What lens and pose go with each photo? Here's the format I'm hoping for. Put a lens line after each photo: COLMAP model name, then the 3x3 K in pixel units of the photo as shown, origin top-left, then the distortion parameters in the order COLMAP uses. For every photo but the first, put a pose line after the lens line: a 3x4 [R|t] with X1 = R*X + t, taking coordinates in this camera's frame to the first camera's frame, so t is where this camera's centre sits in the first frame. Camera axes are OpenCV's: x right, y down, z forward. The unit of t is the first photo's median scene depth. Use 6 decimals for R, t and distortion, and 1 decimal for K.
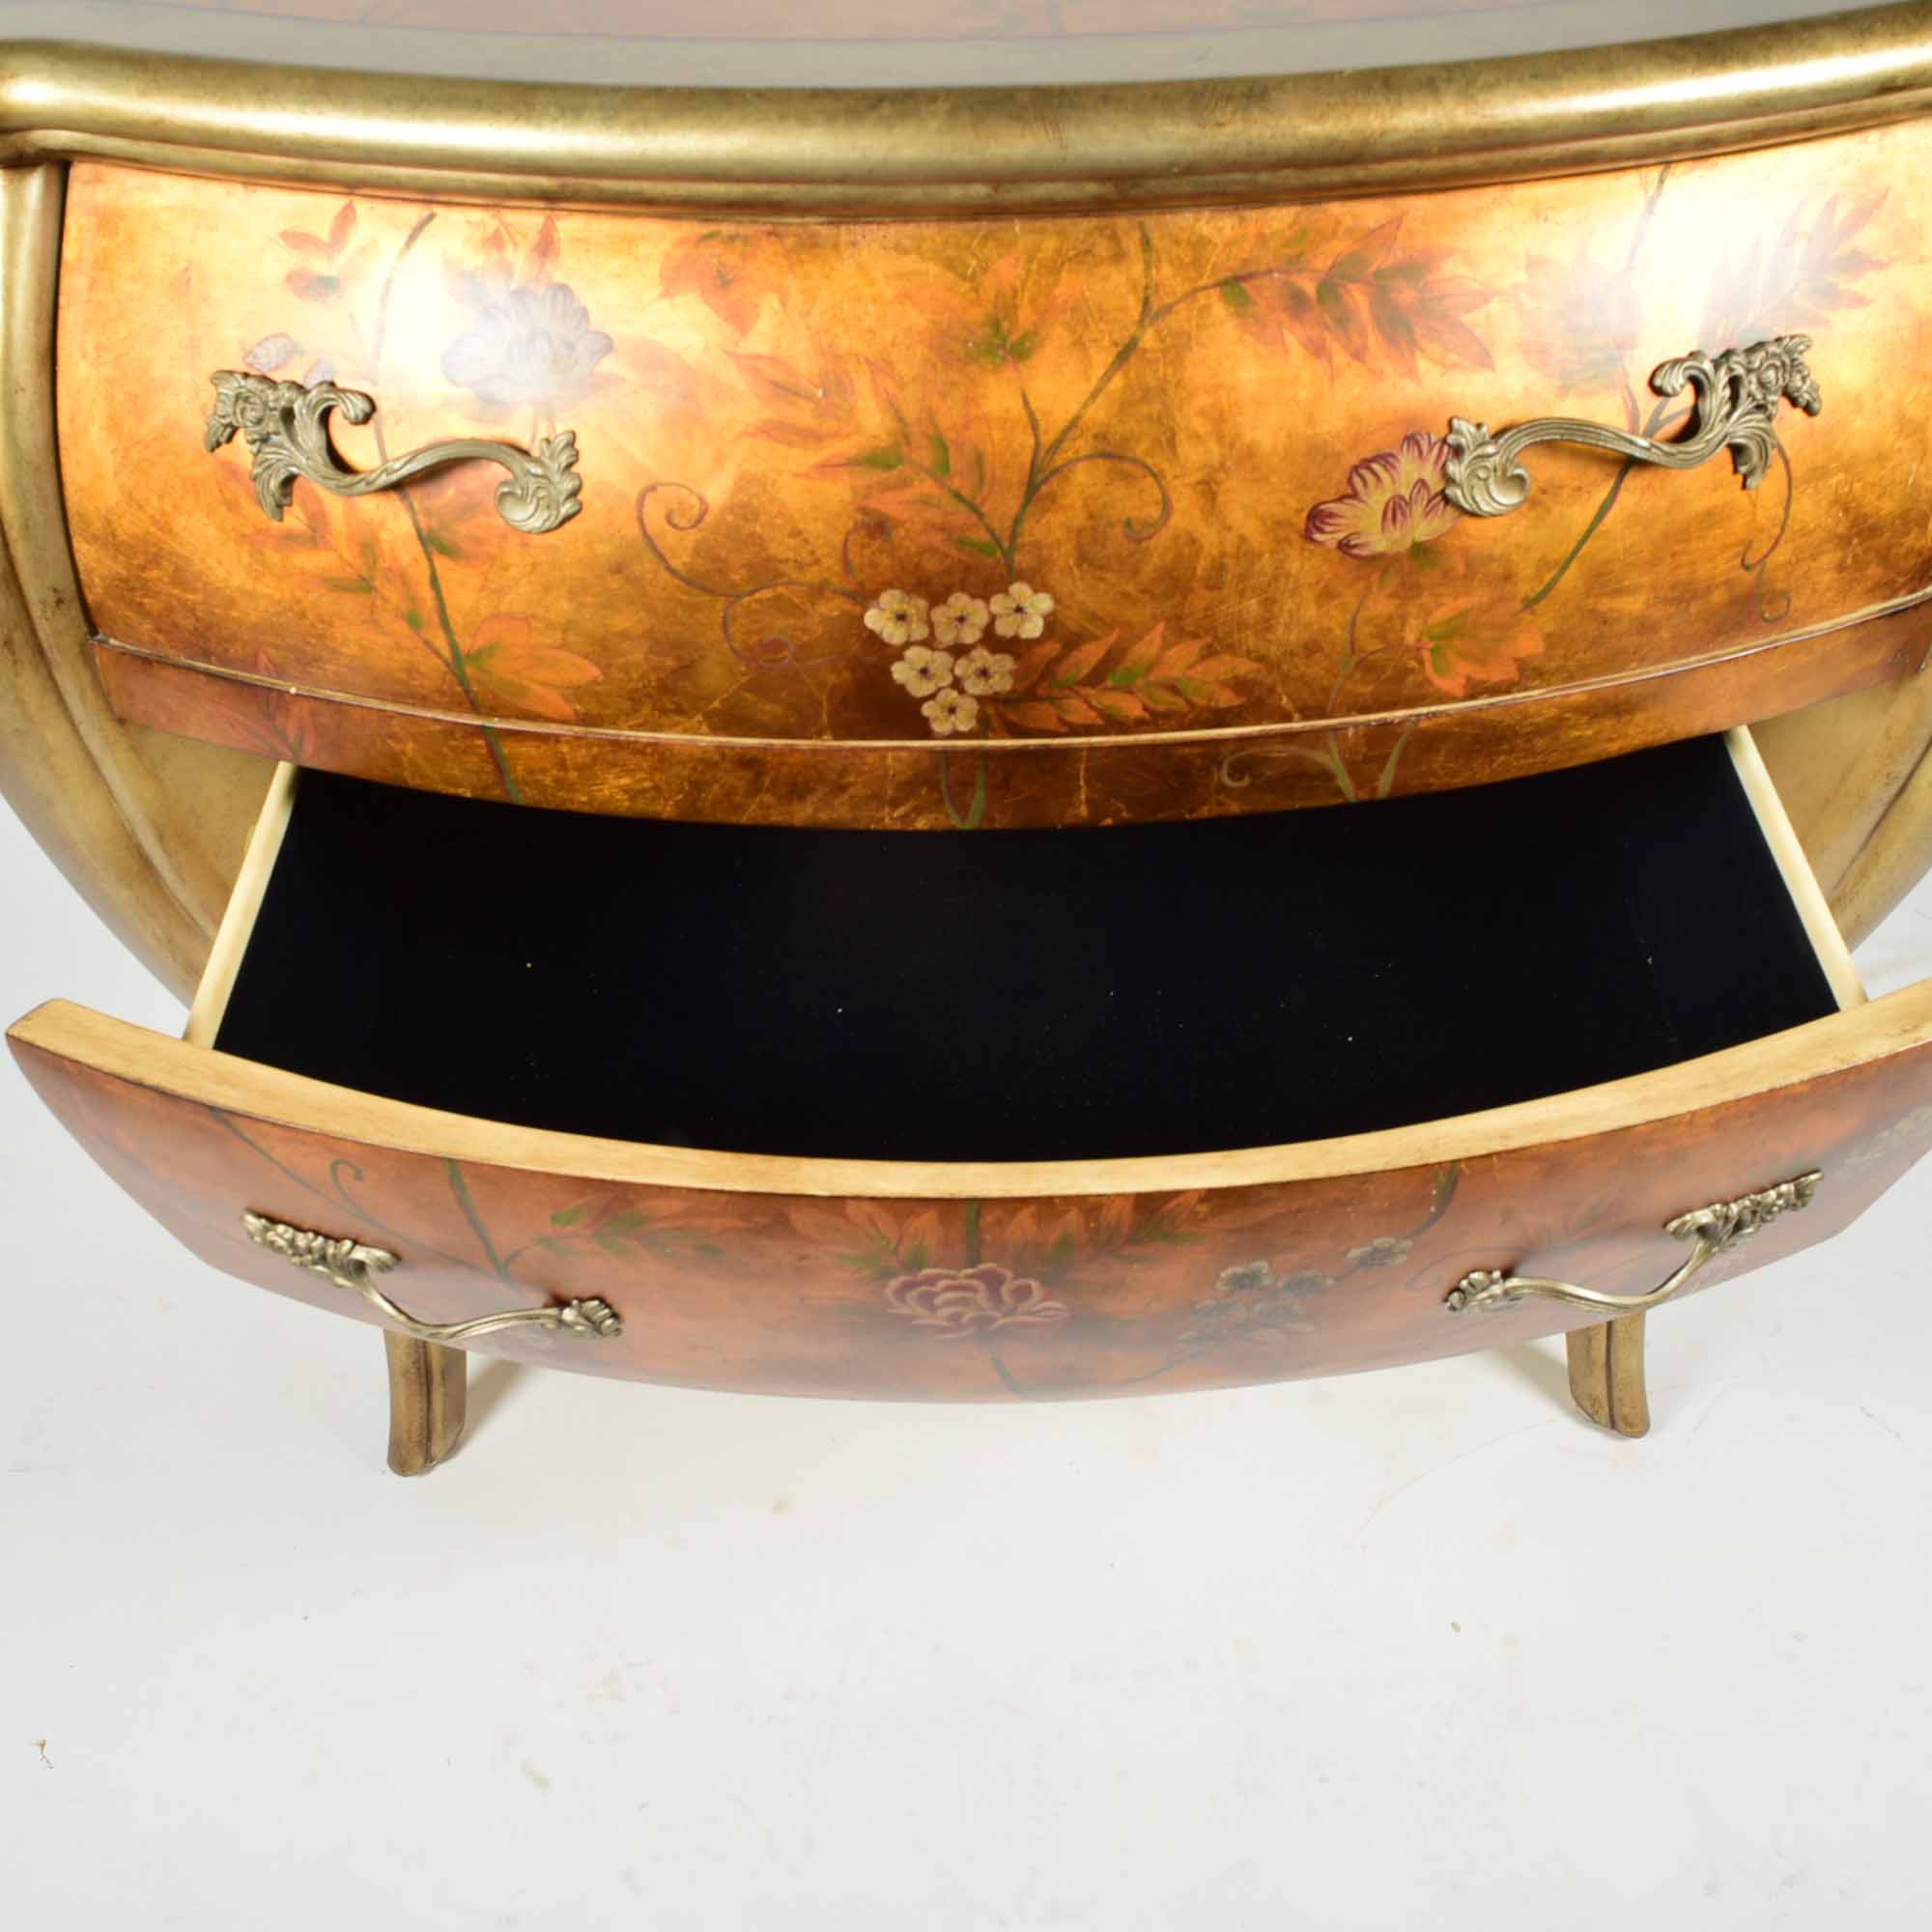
lens RADIAL K [[2233.9, 0, 964.9], [0, 2233.9, 943.7], [0, 0, 1]] dist [-0.012662, 0.012643]
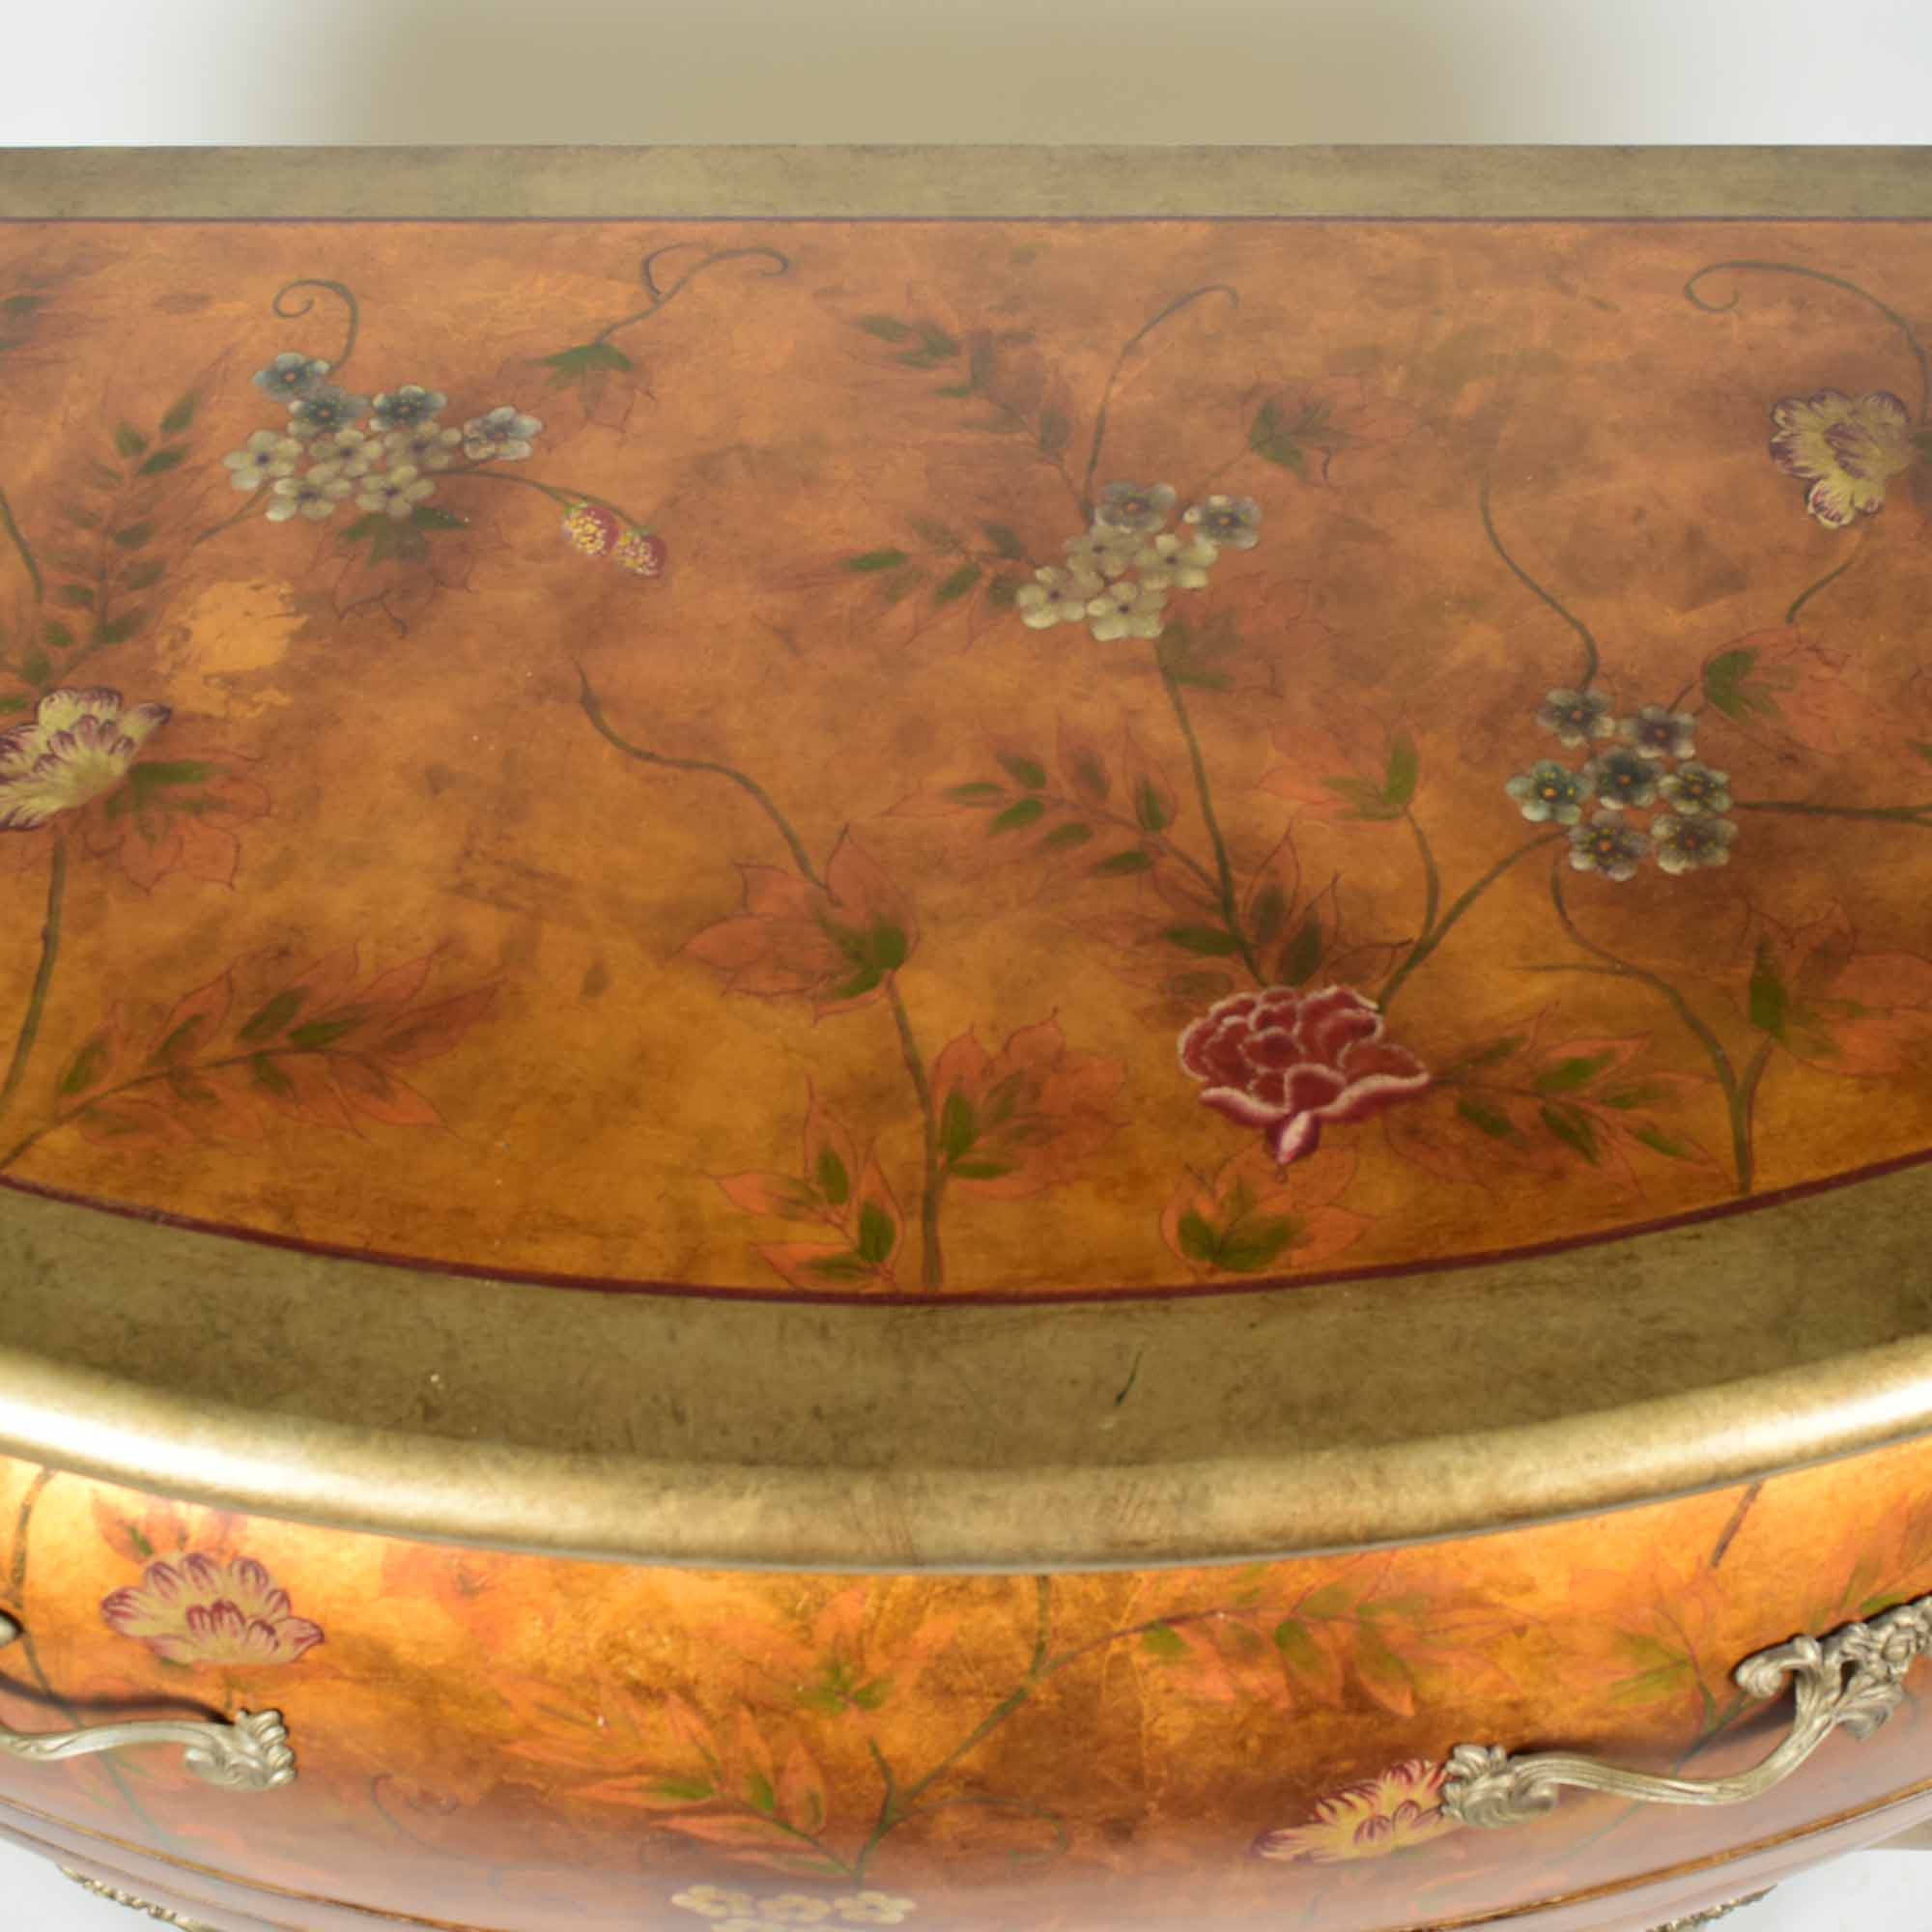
lens RADIAL K [[2609.5, 0, 966.0], [0, 2609.5, 966.0], [0, 0, 1]] dist [-0.017124, -0.006119]
pose [[0.999188, 0.034625, -0.020581, 0.064041], [-0.029265, 0.975121, 0.219732, -0.665204], [0.027677, -0.218951, 0.975343, 0.205316]]
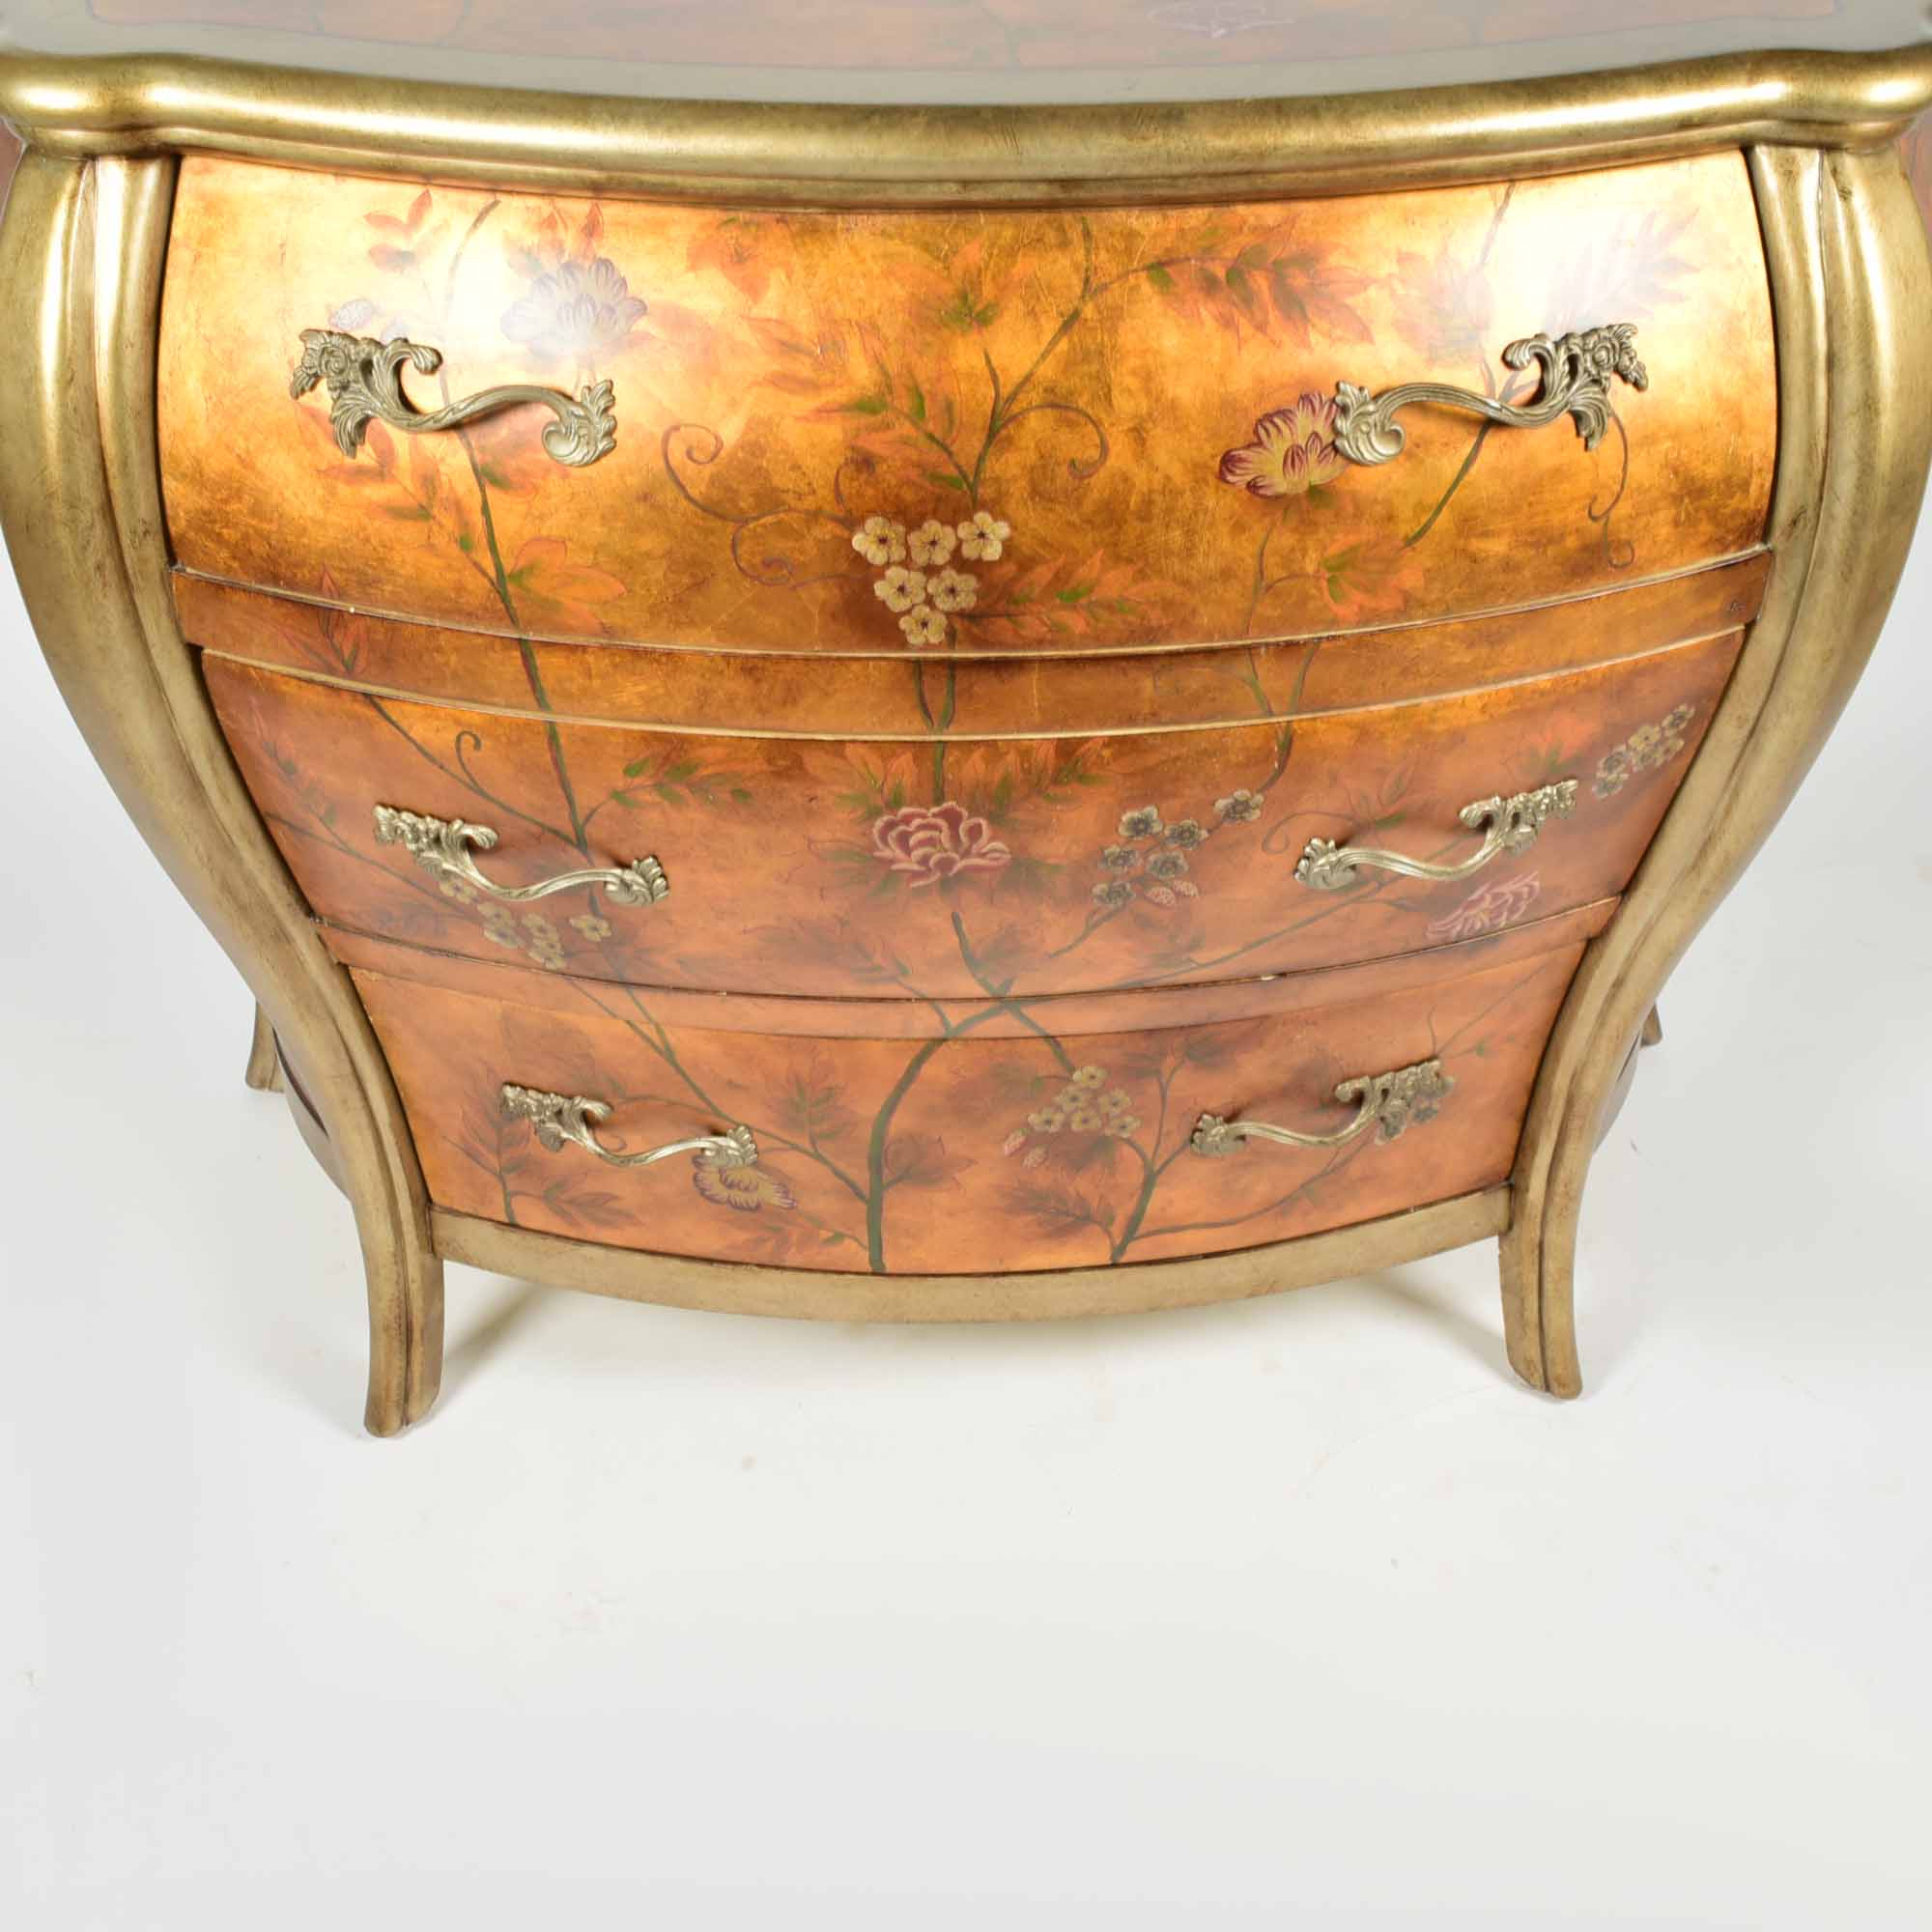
lens RADIAL K [[2604.9, 0, 1044.7], [0, 2604.9, 958.5], [0, 0, 1]] dist [-0.020304, 0.008510]
pose [[0.998927, 0.007193, 0.045759, -0.004242], [-0.003913, 0.997441, -0.071384, 0.177151], [-0.046156, 0.071128, 0.996399, -0.377018]]
